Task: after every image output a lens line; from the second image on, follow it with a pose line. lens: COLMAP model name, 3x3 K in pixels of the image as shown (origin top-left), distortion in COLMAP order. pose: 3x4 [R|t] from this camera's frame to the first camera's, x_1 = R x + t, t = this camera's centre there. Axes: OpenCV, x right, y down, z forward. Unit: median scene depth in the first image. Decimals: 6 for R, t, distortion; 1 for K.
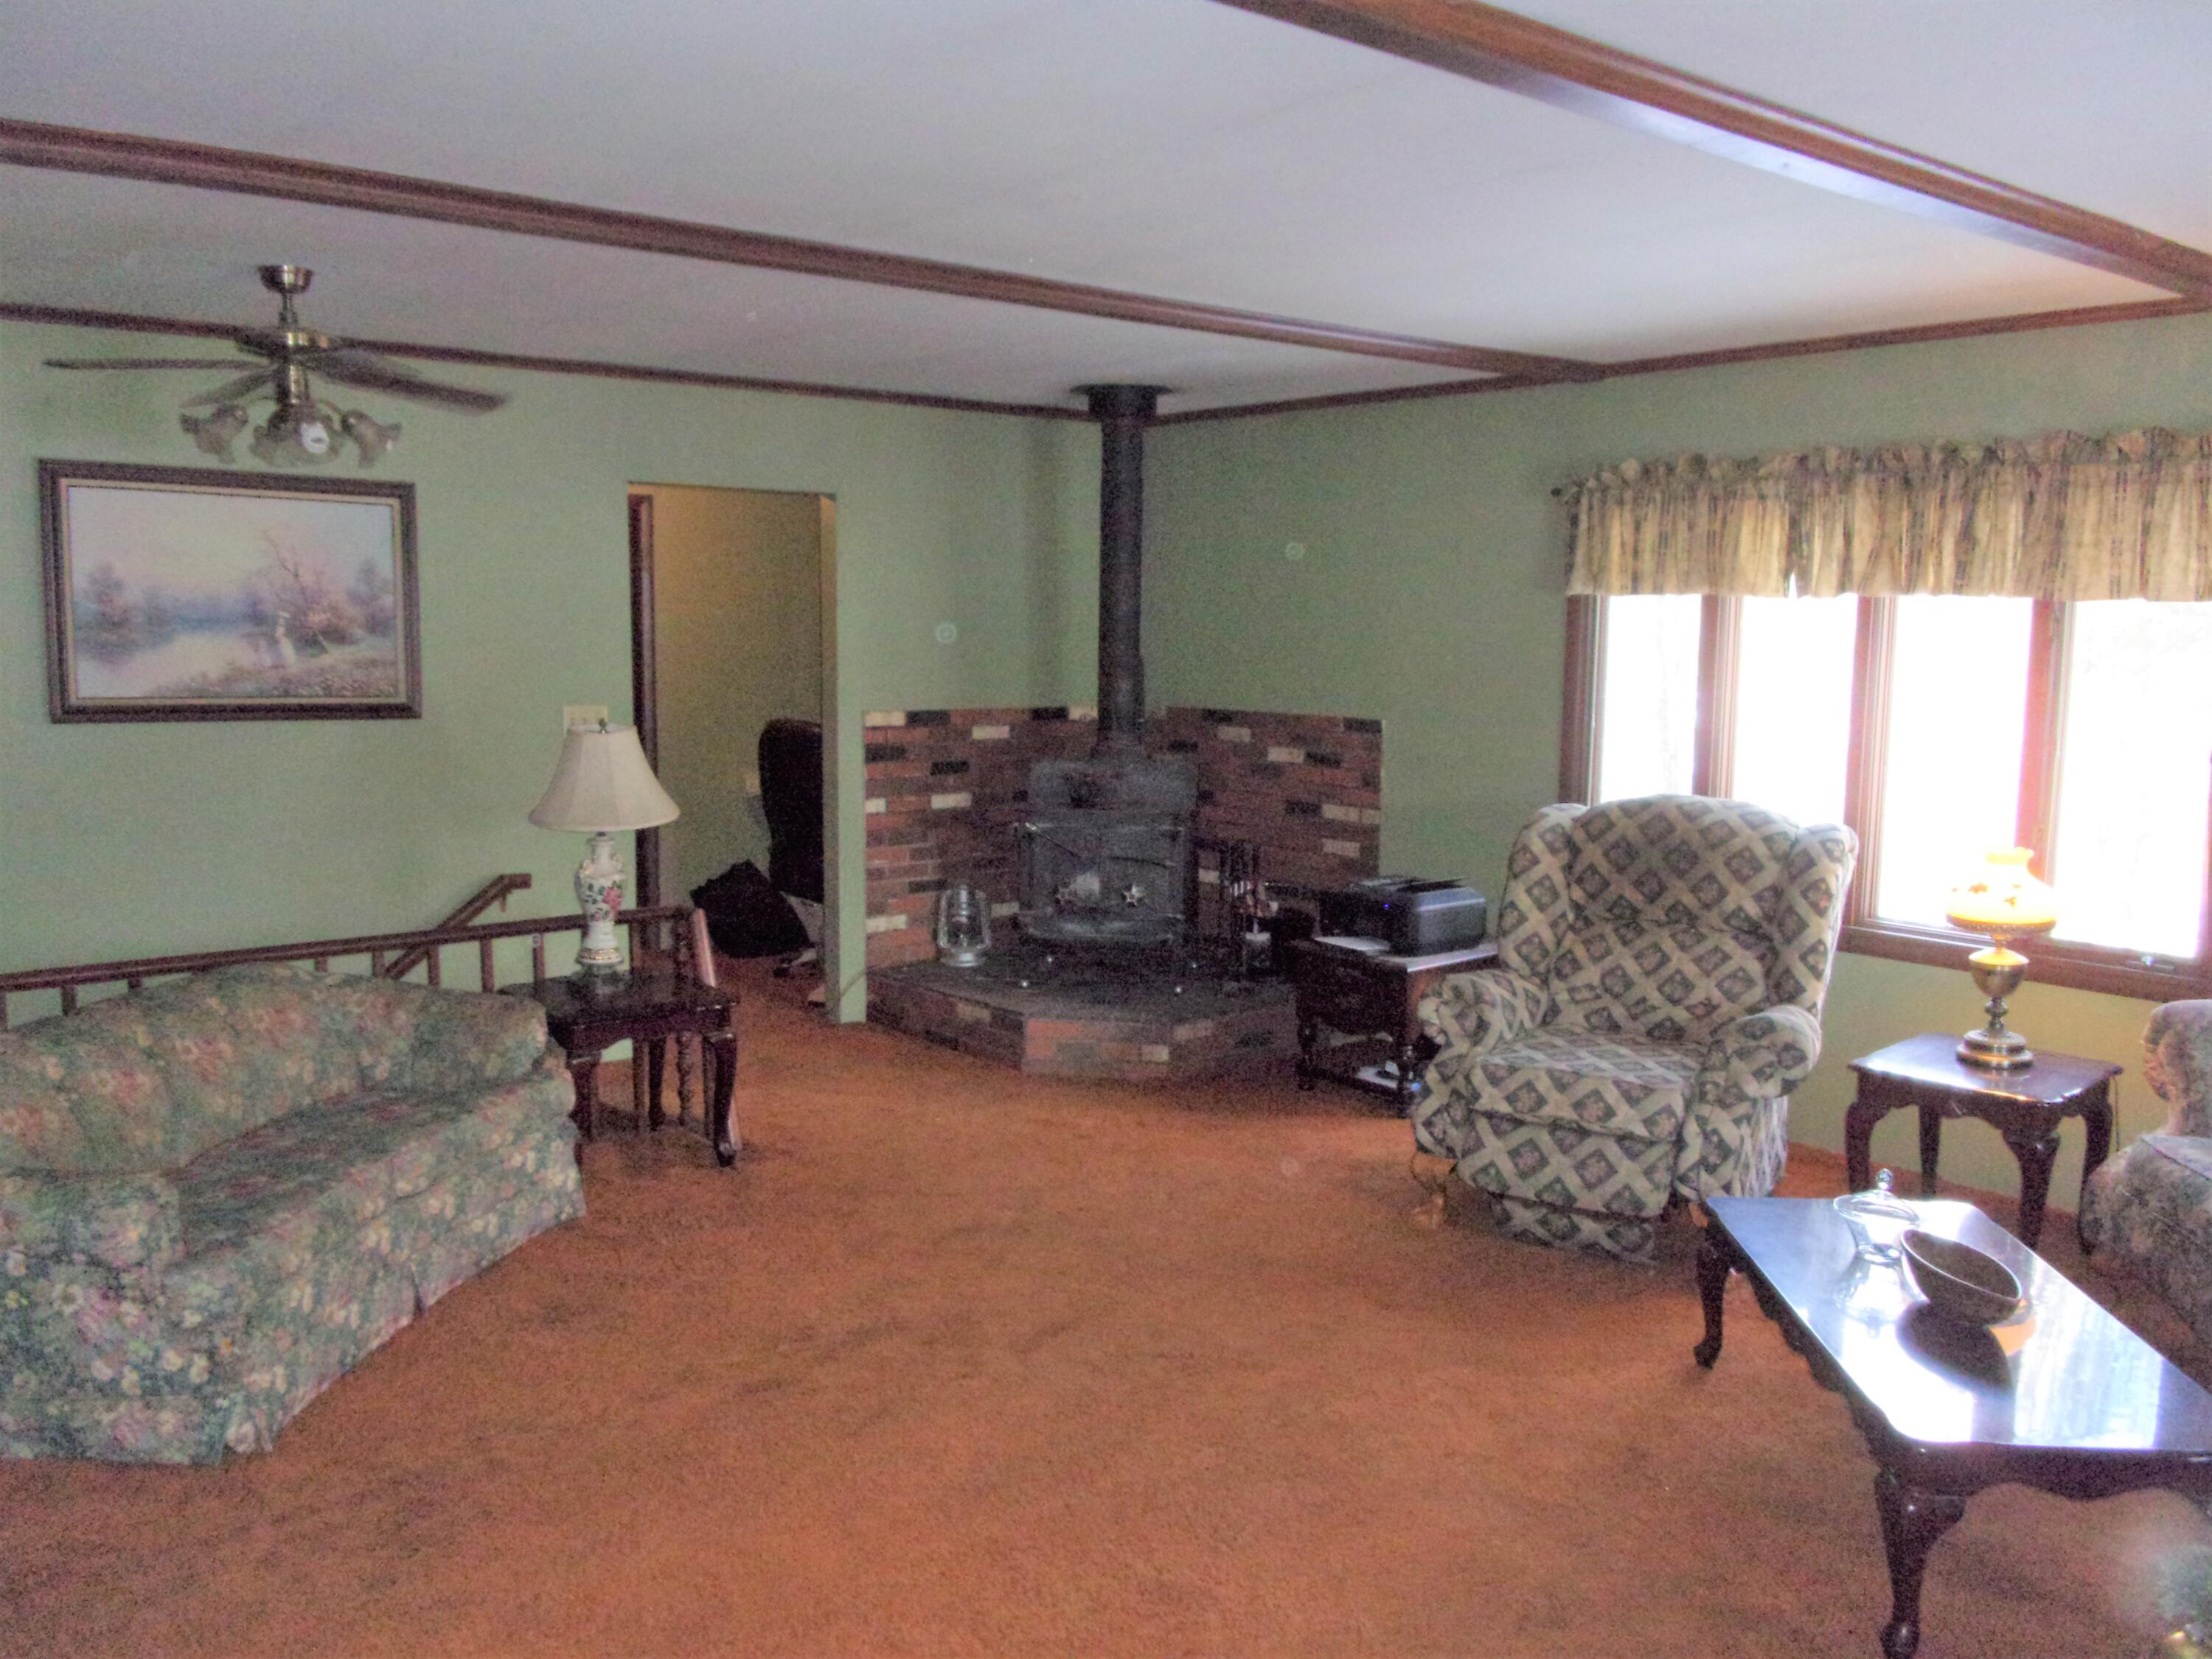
lens RADIAL K [[1851.3, 0, 1106.0], [0, 1851.3, 829.5], [0, 0, 1]] dist [0.023583, -0.001174]
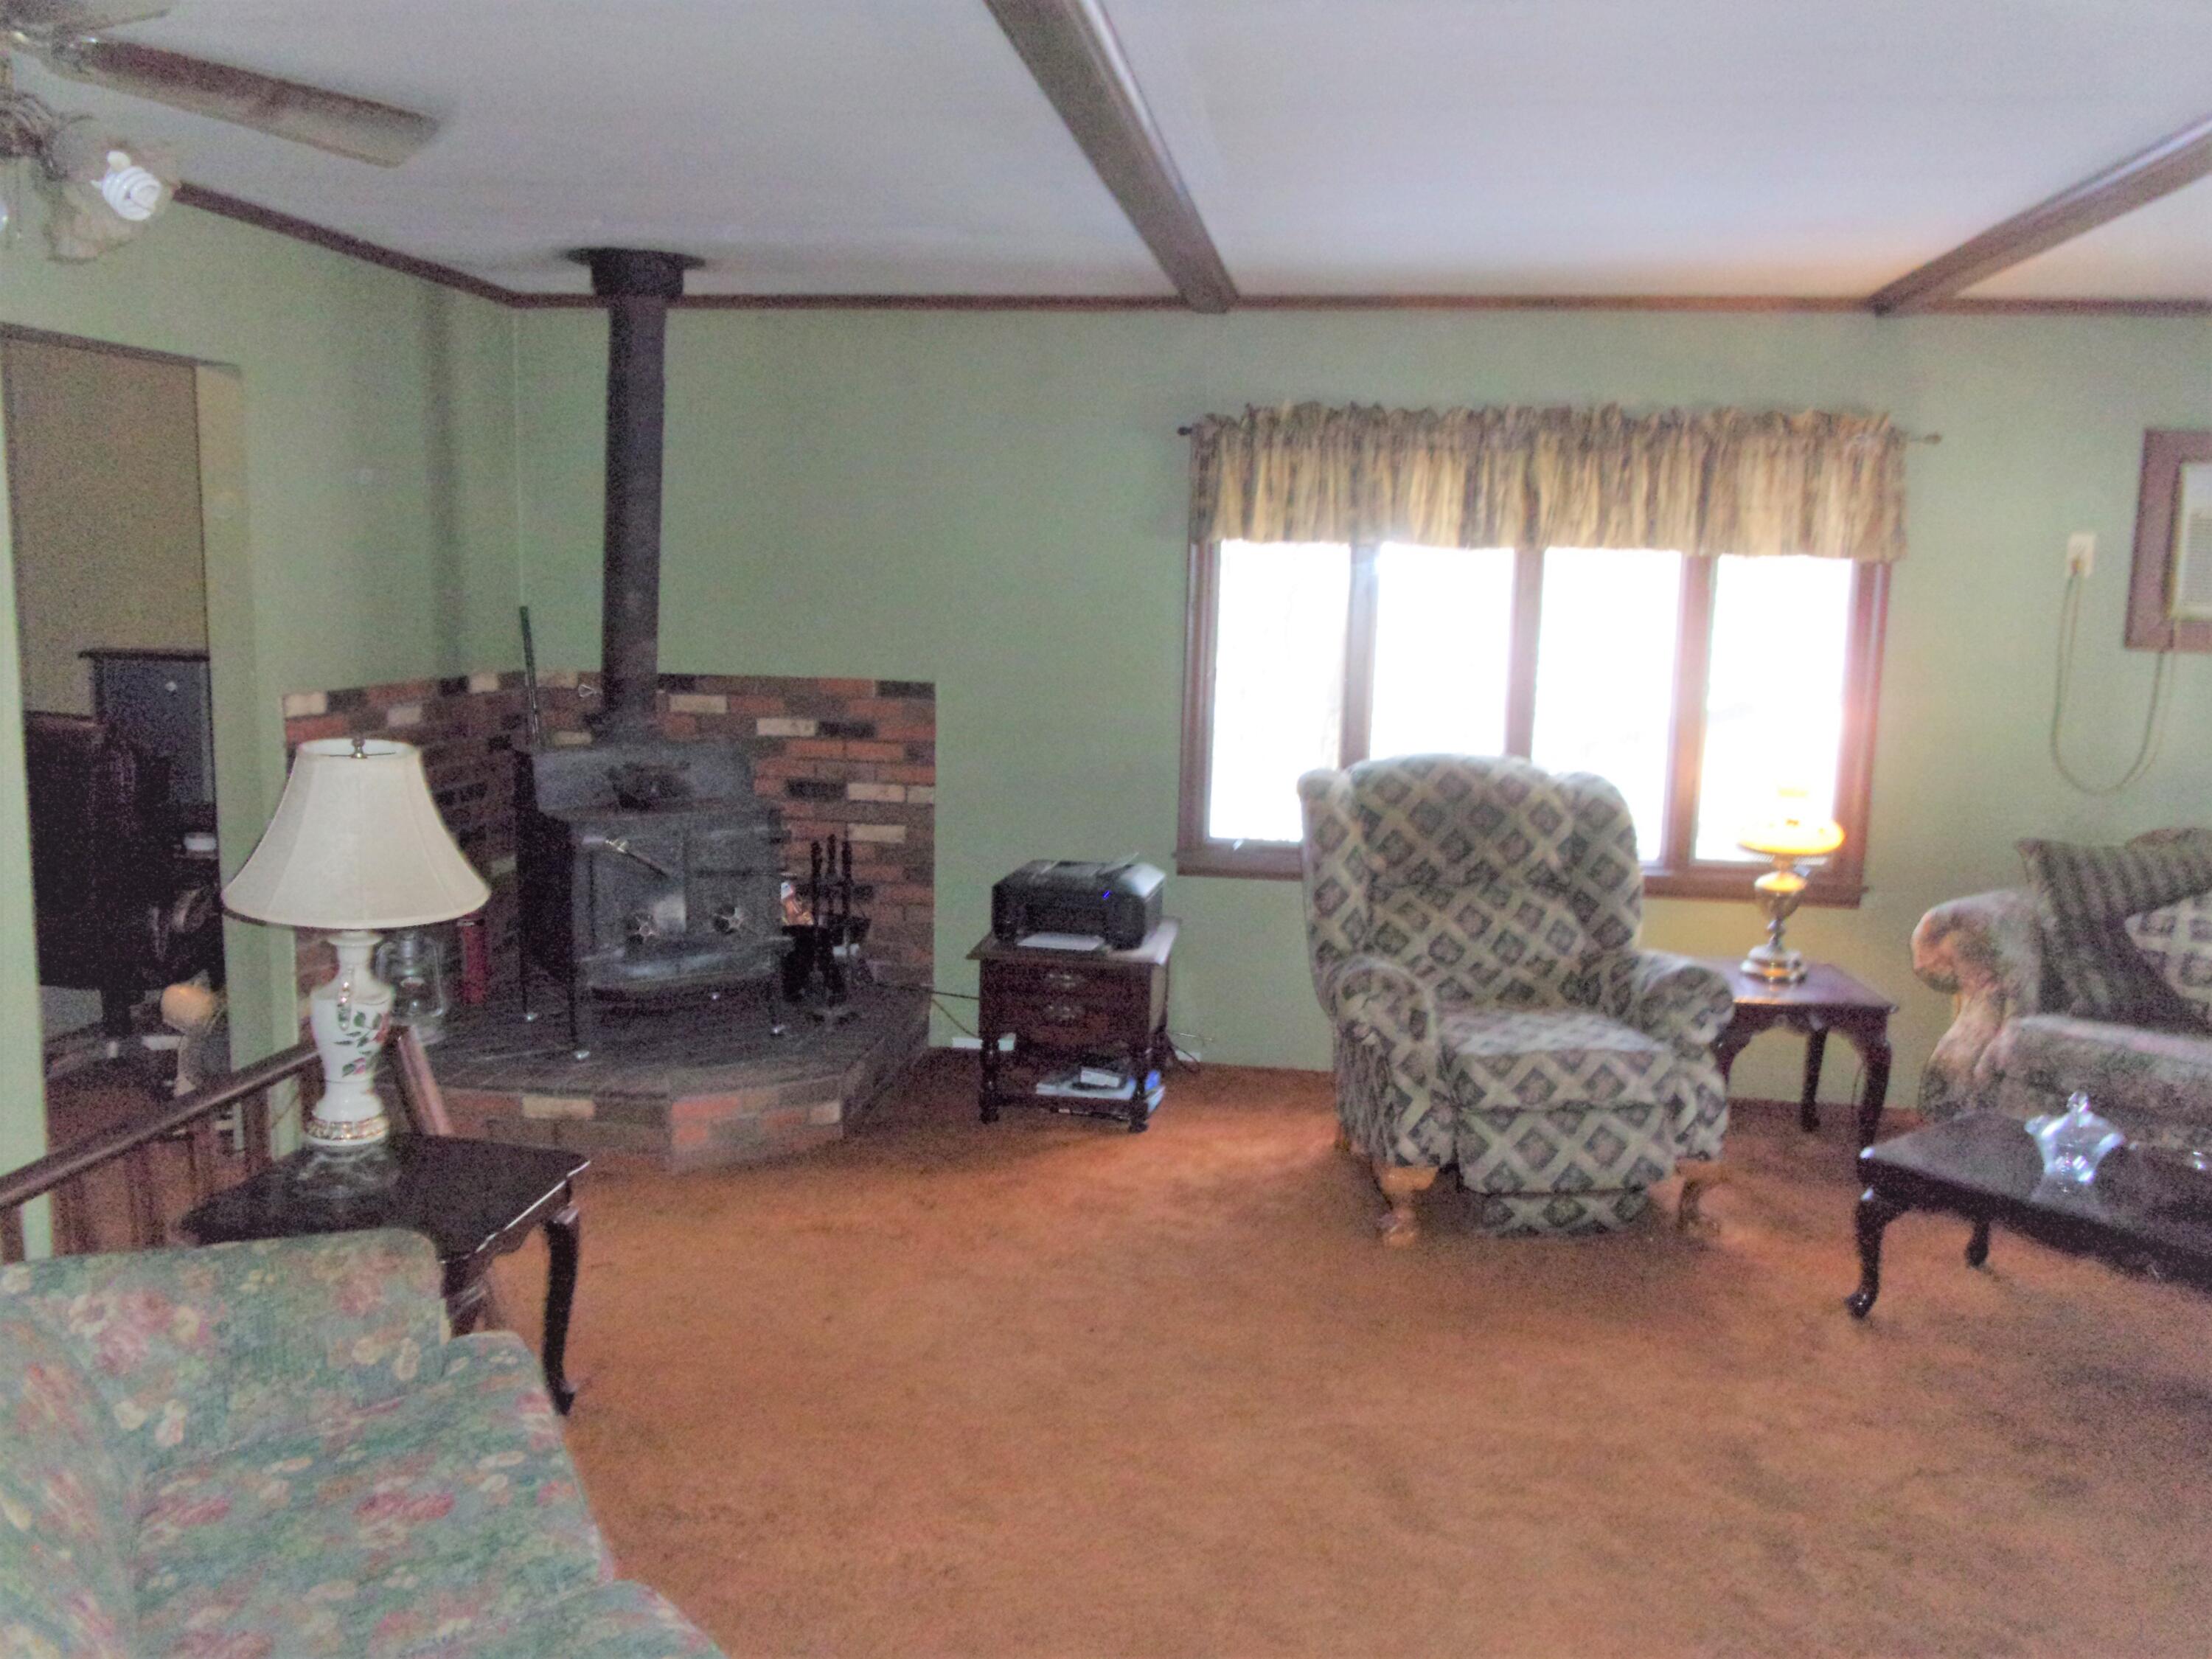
lens RADIAL K [[1851.3, 0, 1106.0], [0, 1851.3, 829.5], [0, 0, 1]] dist [0.023583, -0.001174]
pose [[0.736275, -0.089945, 0.670678, -0.500596], [0.064394, 0.995942, 0.062874, -0.052417], [-0.673612, -0.003105, 0.739079, 0.409766]]
